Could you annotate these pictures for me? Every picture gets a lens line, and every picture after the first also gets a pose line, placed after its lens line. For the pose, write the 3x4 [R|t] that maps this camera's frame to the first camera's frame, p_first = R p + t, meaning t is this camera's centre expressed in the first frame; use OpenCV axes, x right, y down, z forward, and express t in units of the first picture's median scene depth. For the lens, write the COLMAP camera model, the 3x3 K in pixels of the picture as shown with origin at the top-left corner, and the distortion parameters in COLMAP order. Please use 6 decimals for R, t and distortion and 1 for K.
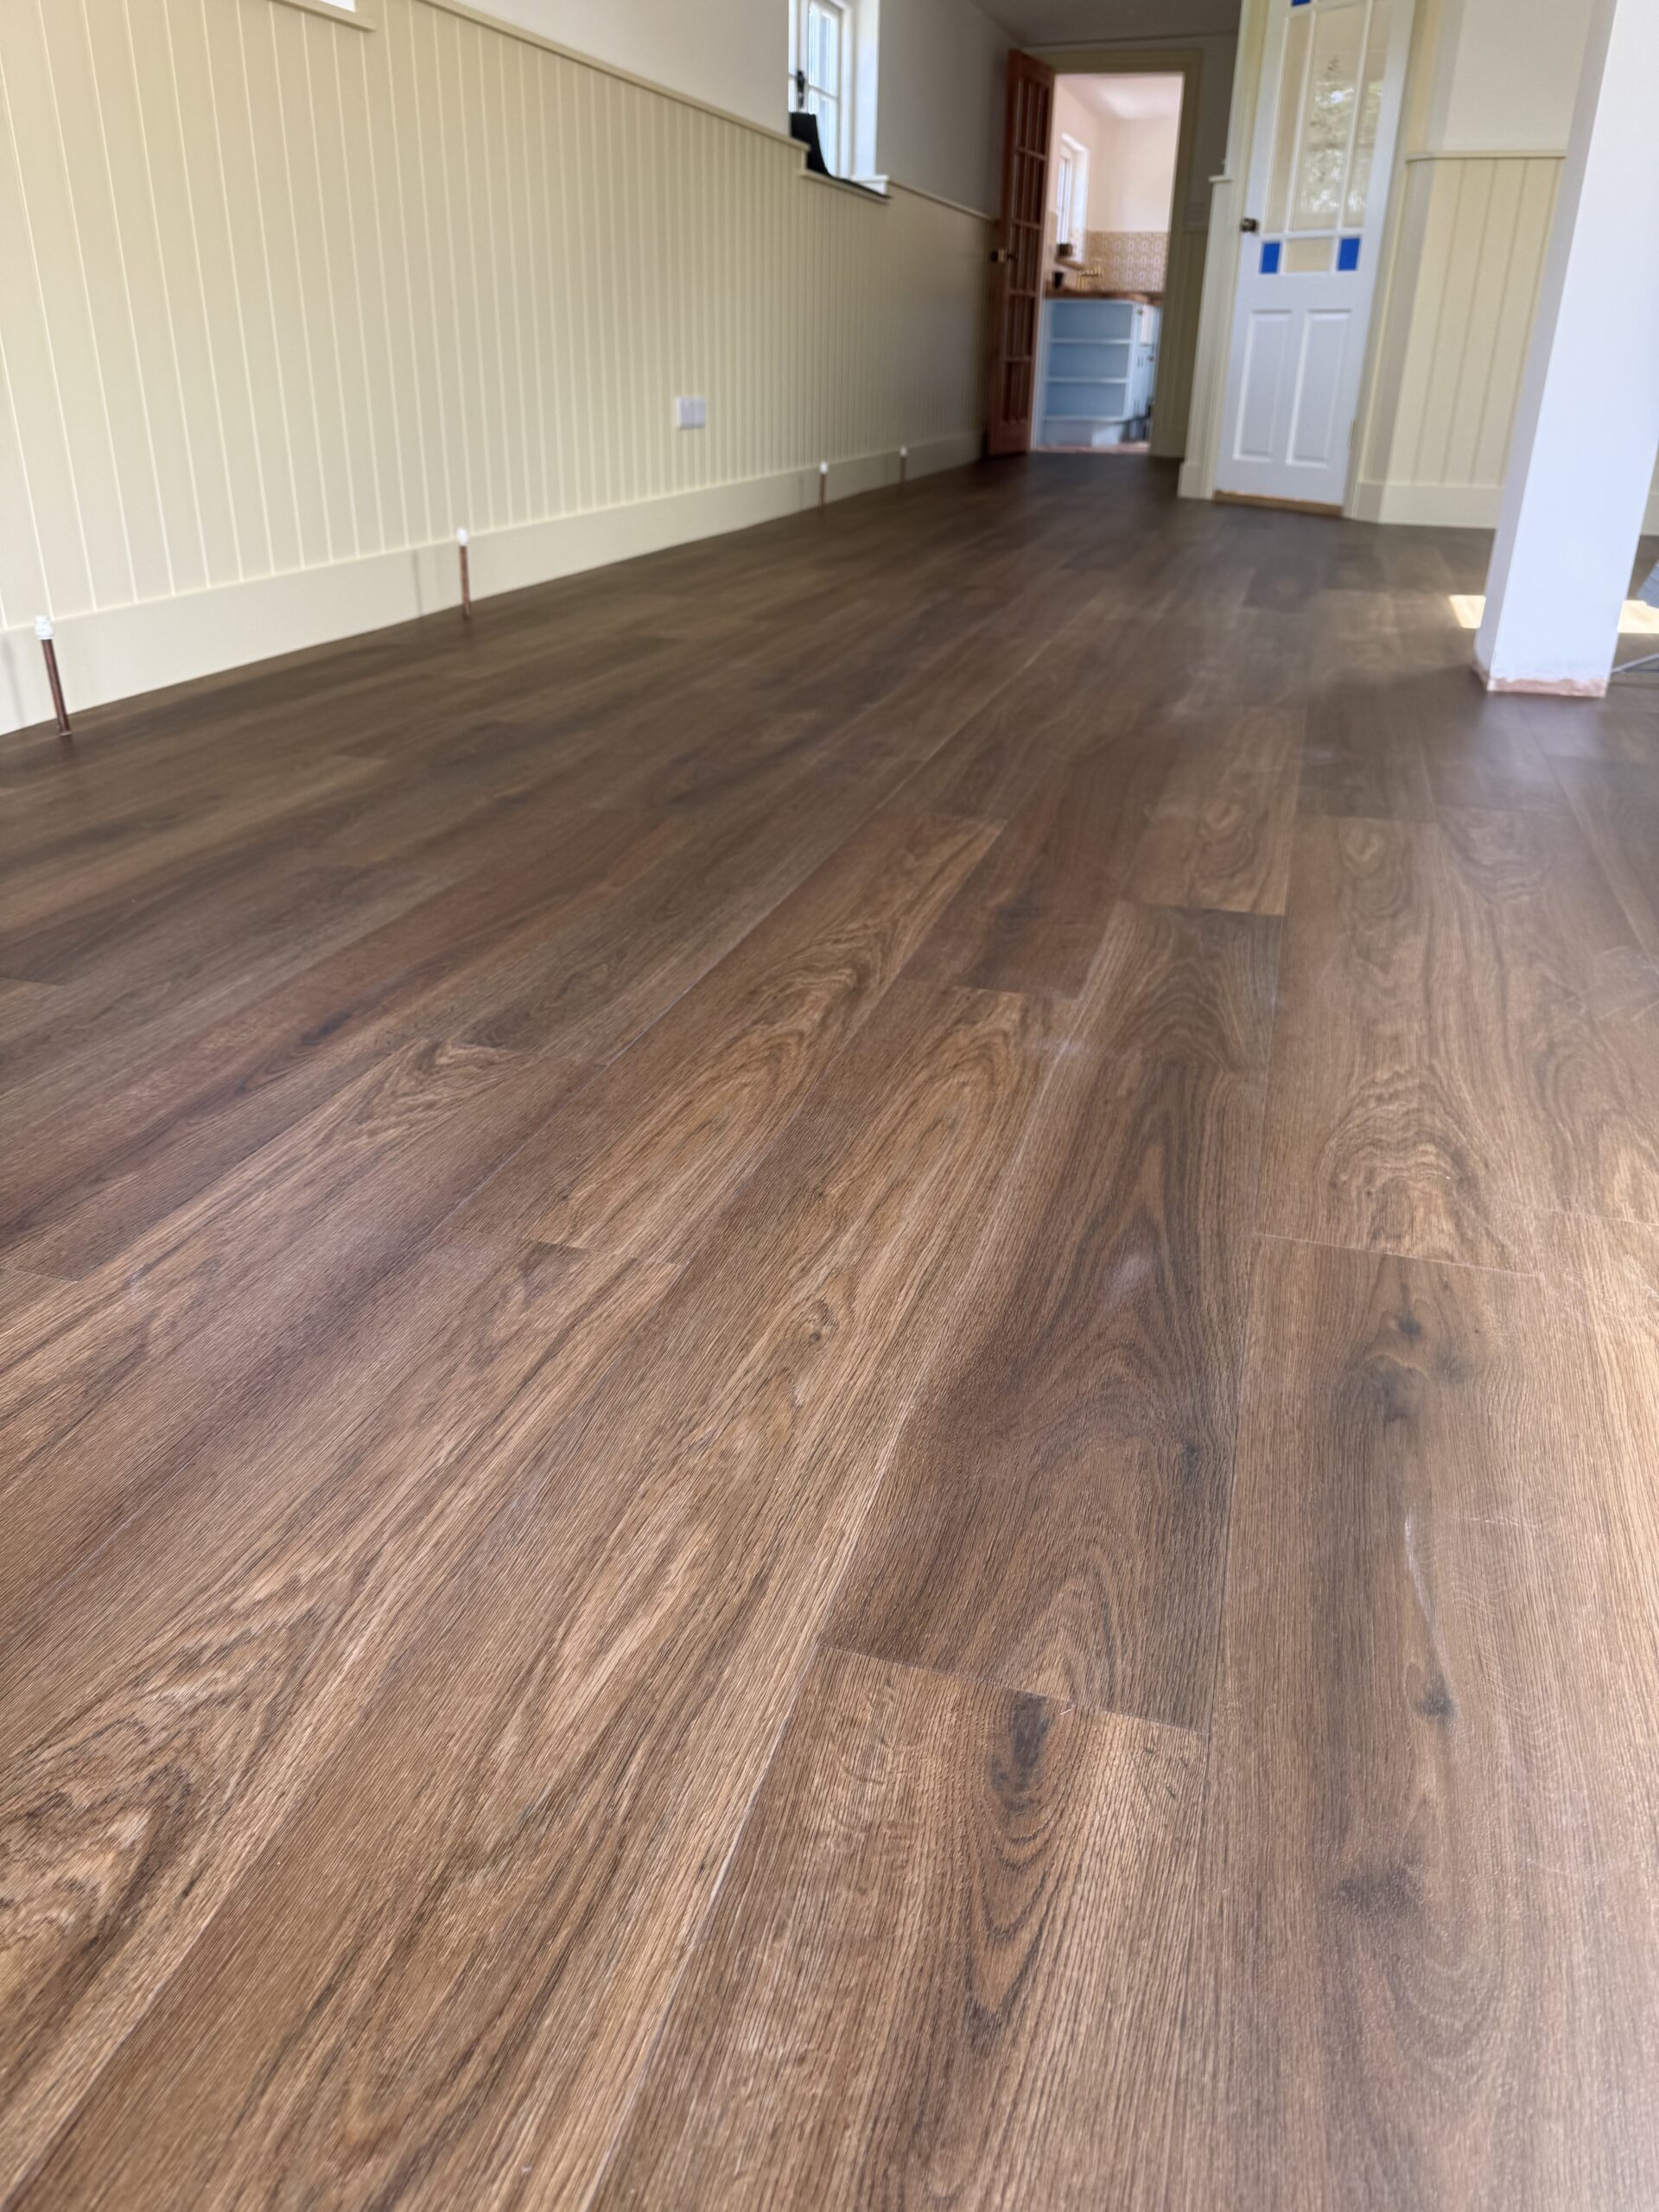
lens RADIAL K [[1588.5, 0, 849.1], [0, 1588.5, 1011.6], [0, 0, 1]] dist [0.142622, -0.214603]
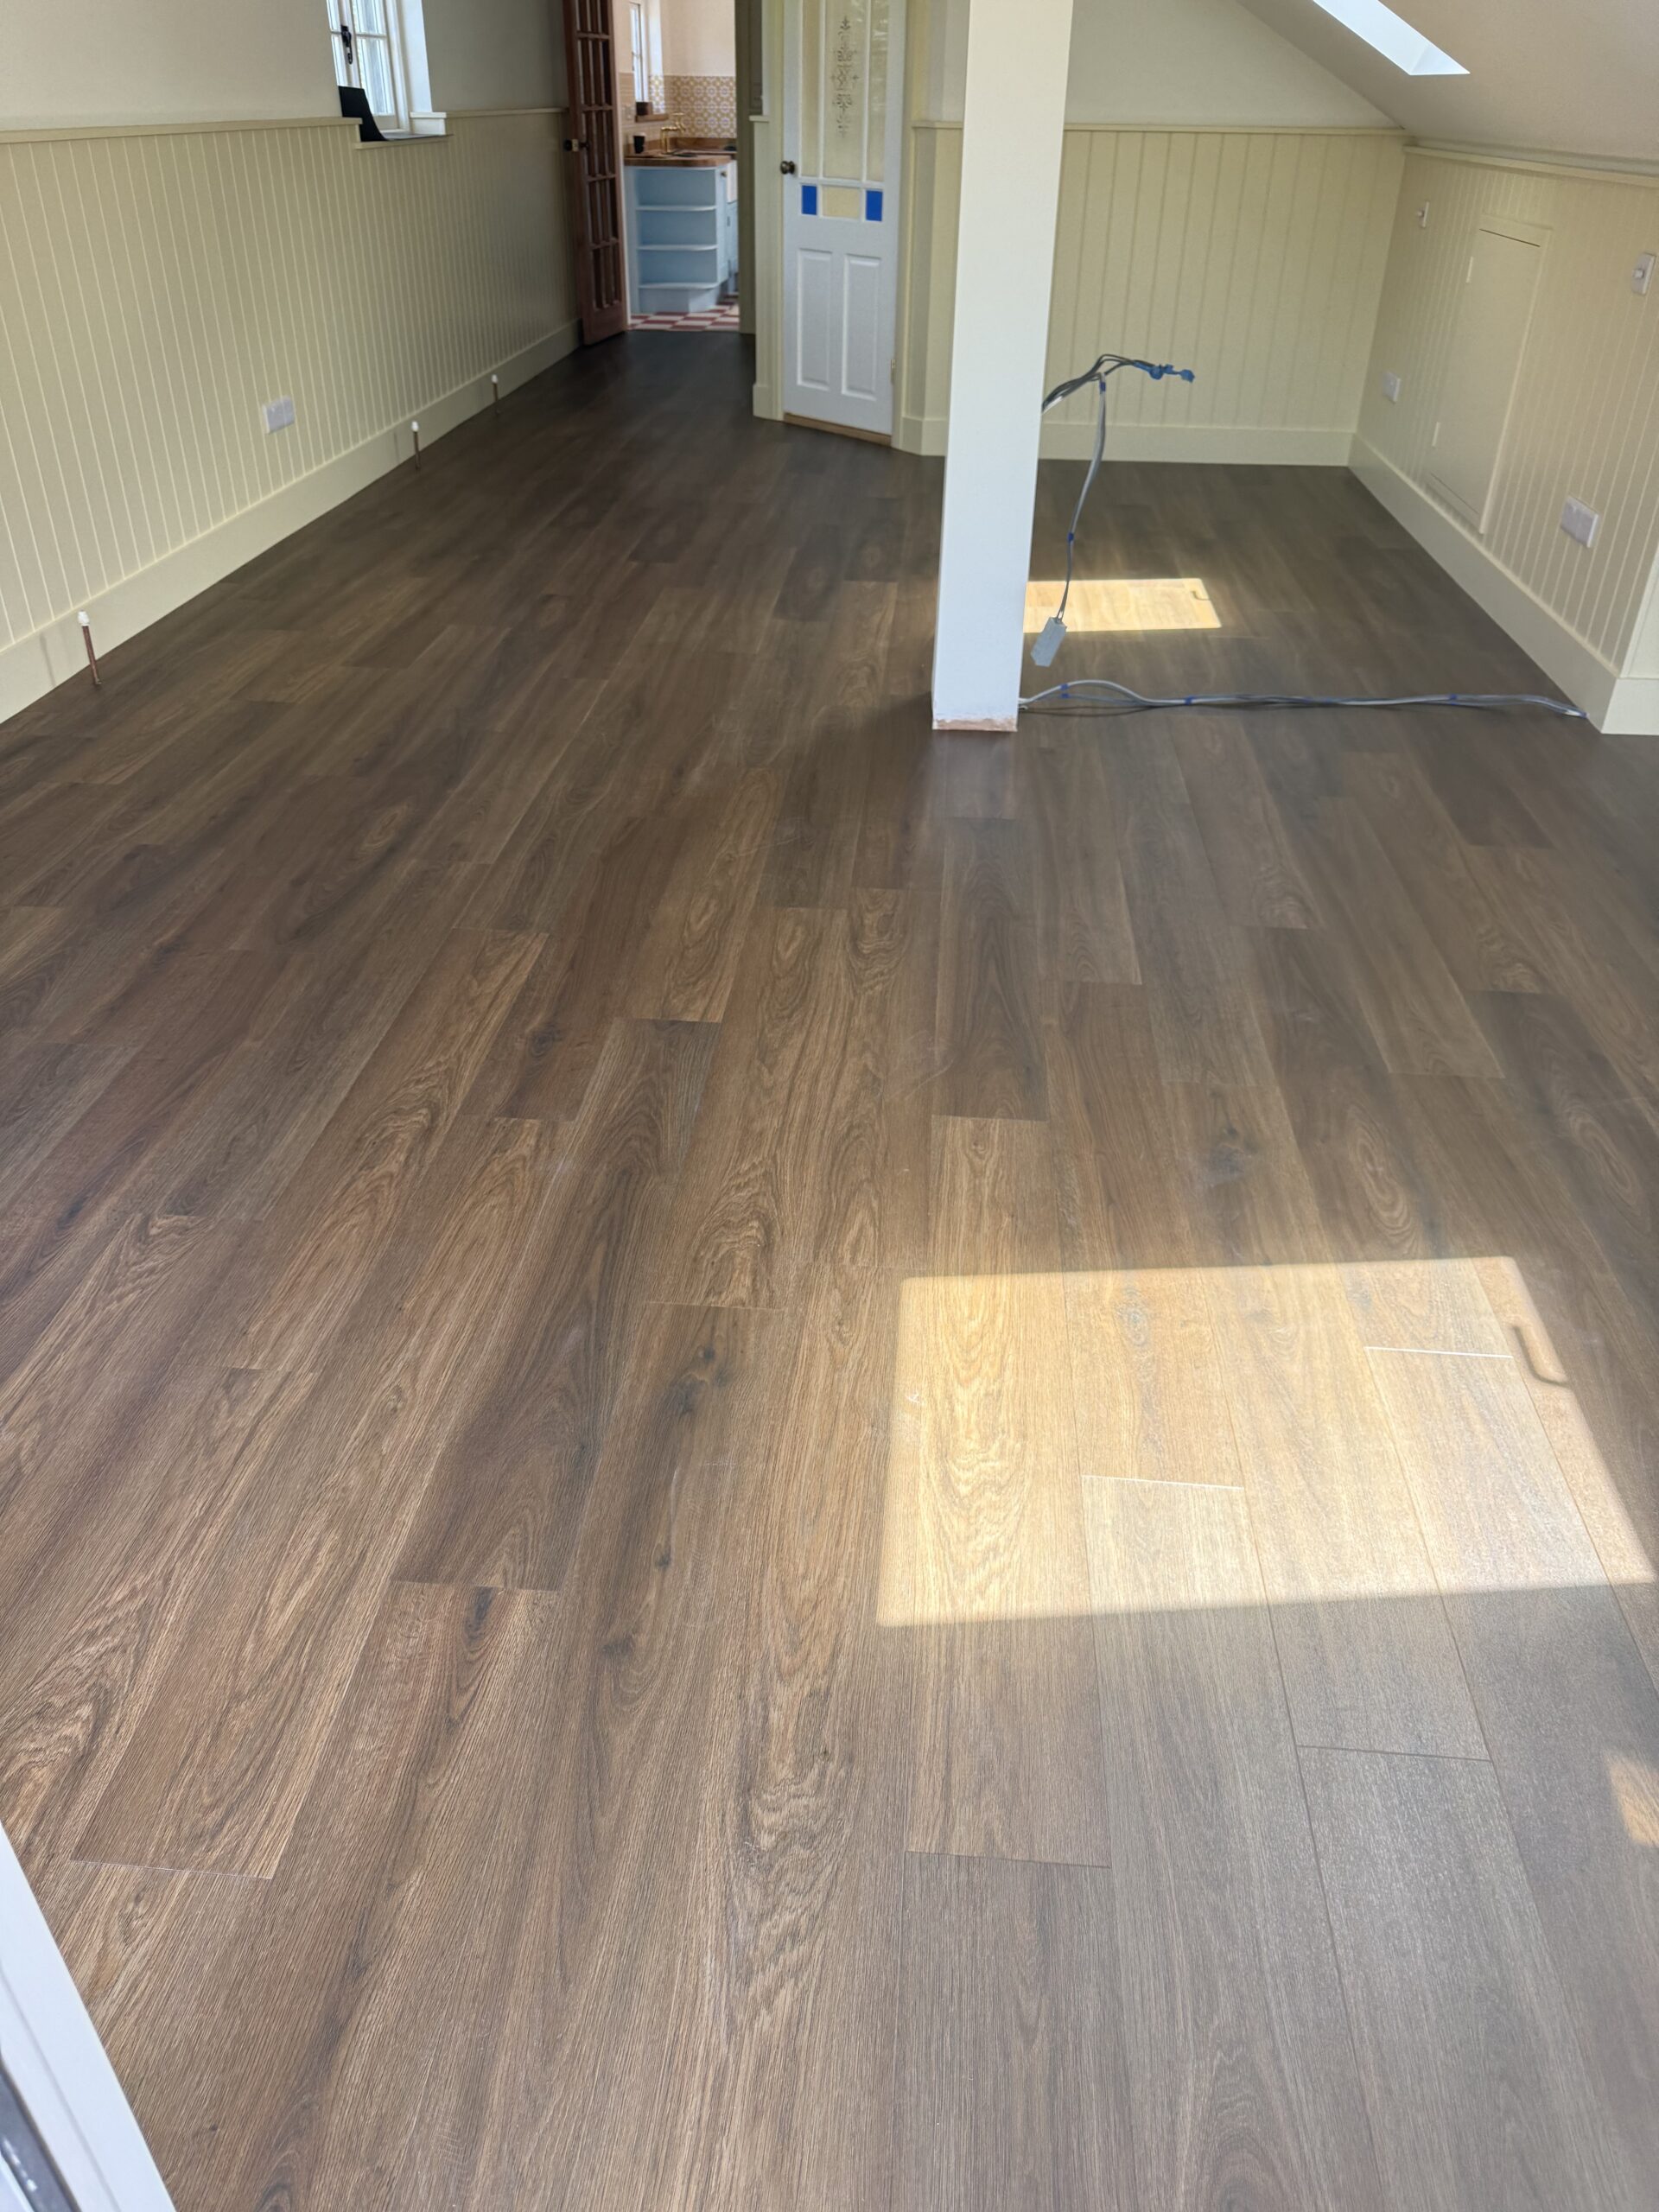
lens RADIAL K [[1583.4, 0, 822.3], [0, 1583.4, 1074.7], [0, 0, 1]] dist [0.114862, -0.209636]
pose [[0.982343, -0.113512, 0.148718, 0.188463], [0.086011, 0.979933, 0.179815, -0.377399], [-0.166145, -0.163848, 0.972394, -0.668685]]
